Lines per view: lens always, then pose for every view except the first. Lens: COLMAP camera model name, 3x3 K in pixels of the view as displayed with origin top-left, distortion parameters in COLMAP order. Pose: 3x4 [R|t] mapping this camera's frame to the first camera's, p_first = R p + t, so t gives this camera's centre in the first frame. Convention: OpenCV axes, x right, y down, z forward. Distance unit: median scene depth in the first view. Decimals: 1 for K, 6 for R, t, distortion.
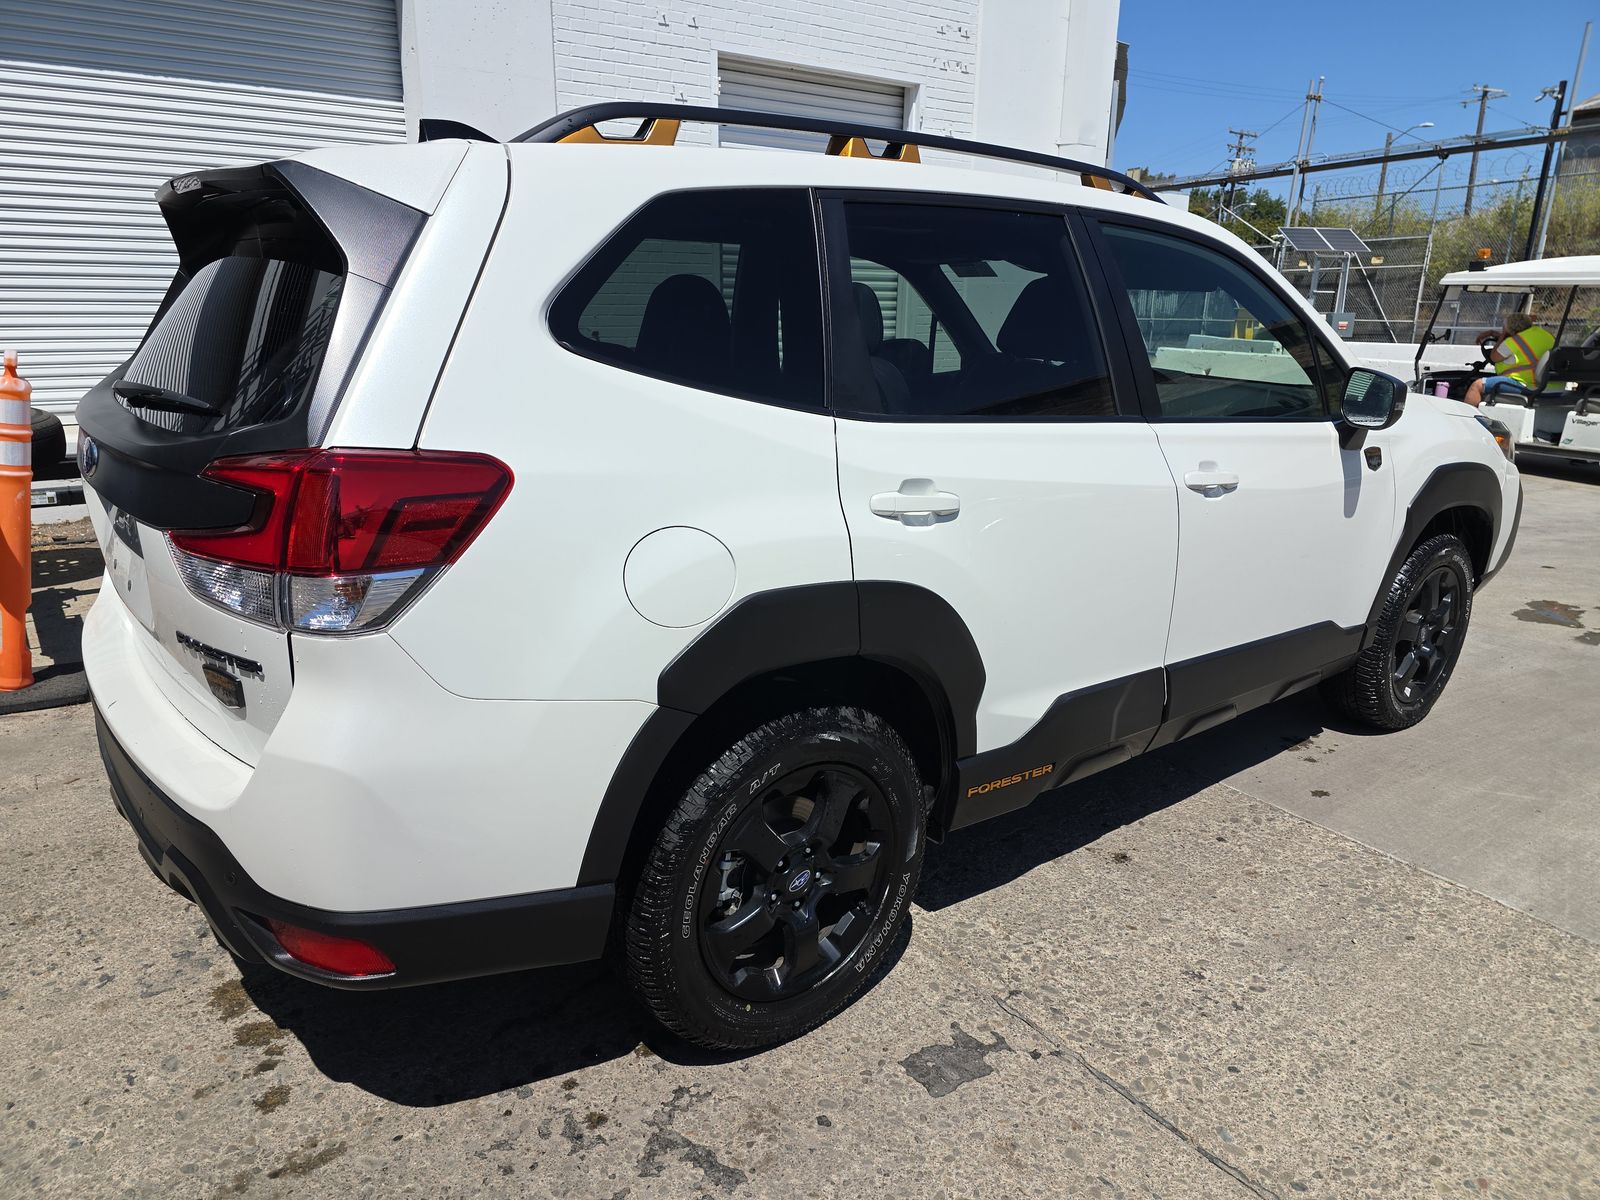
lens RADIAL K [[1097.5, 0, 800.0], [0, 1097.5, 600.0], [0, 0, 1]] dist [0.035635, -0.021940]
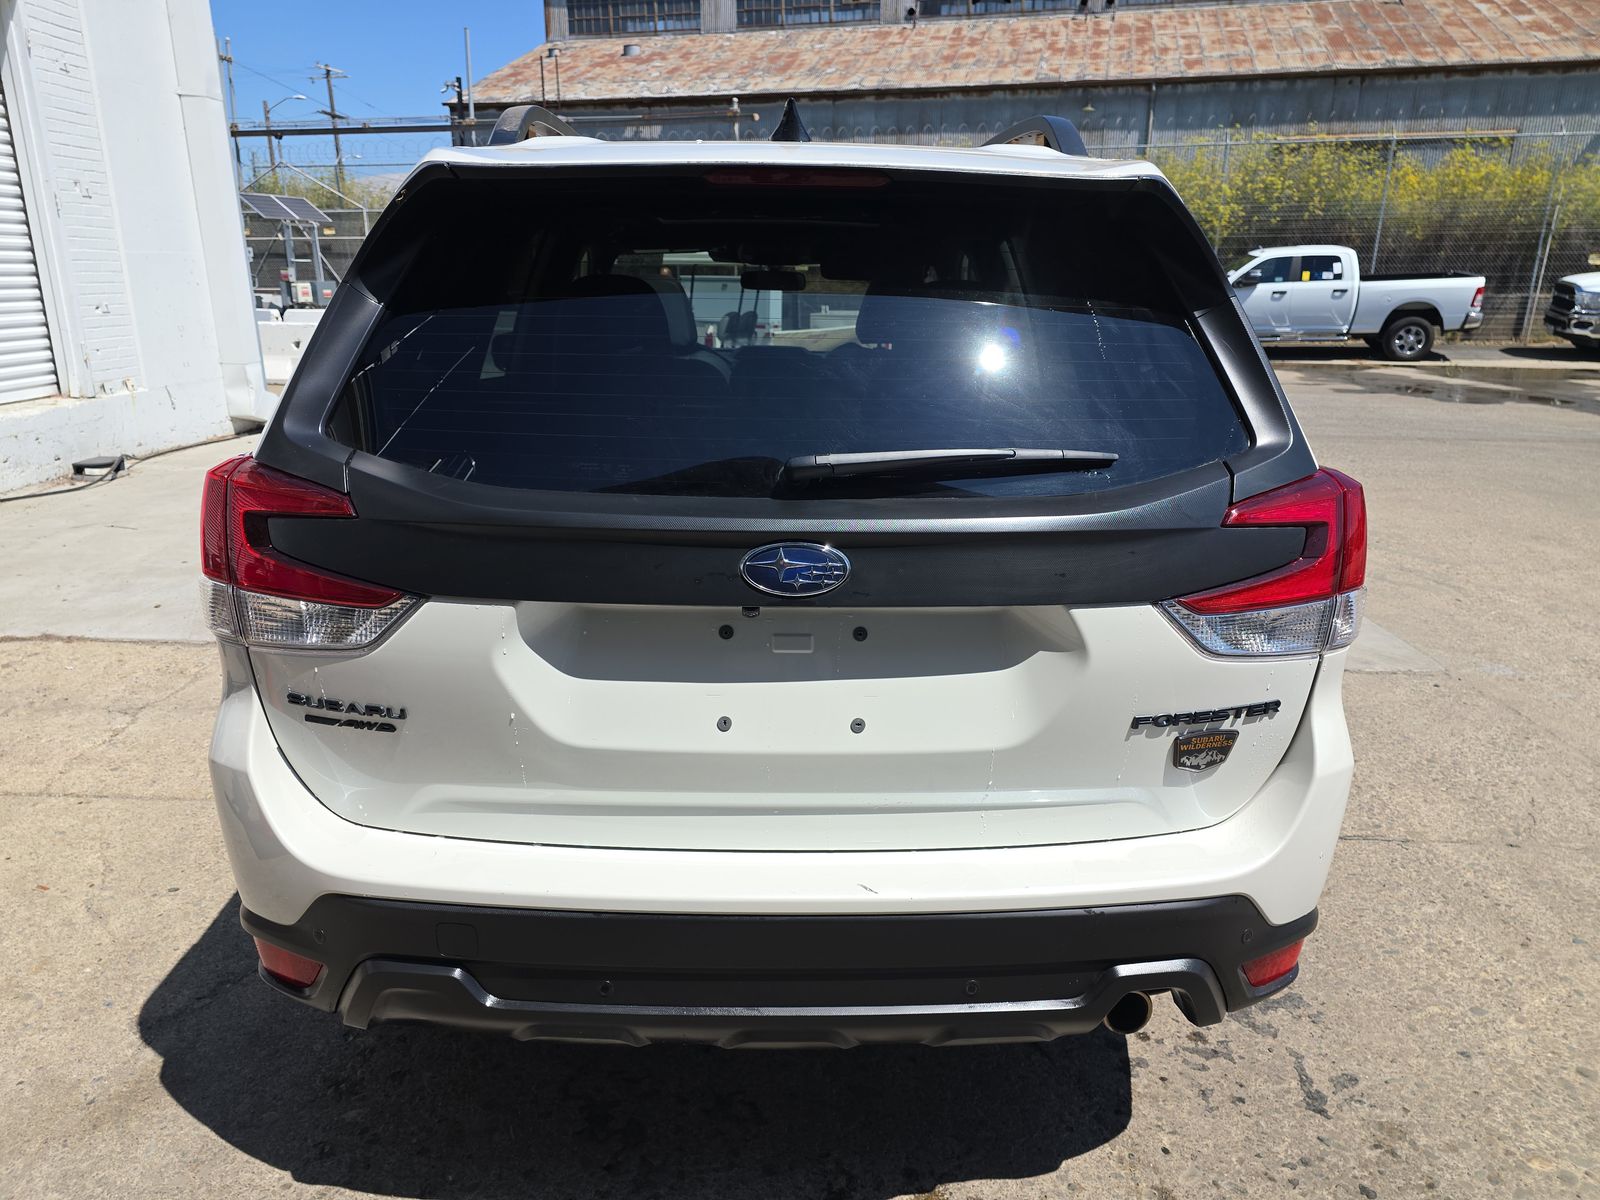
lens RADIAL K [[1097.5, 0, 800.0], [0, 1097.5, 600.0], [0, 0, 1]] dist [0.035635, -0.021940]
pose [[0.589946, -0.243179, 0.769953, -1.009257], [0.220928, 0.965796, 0.135756, -0.172089], [-0.776631, 0.090015, 0.623492, 0.488604]]
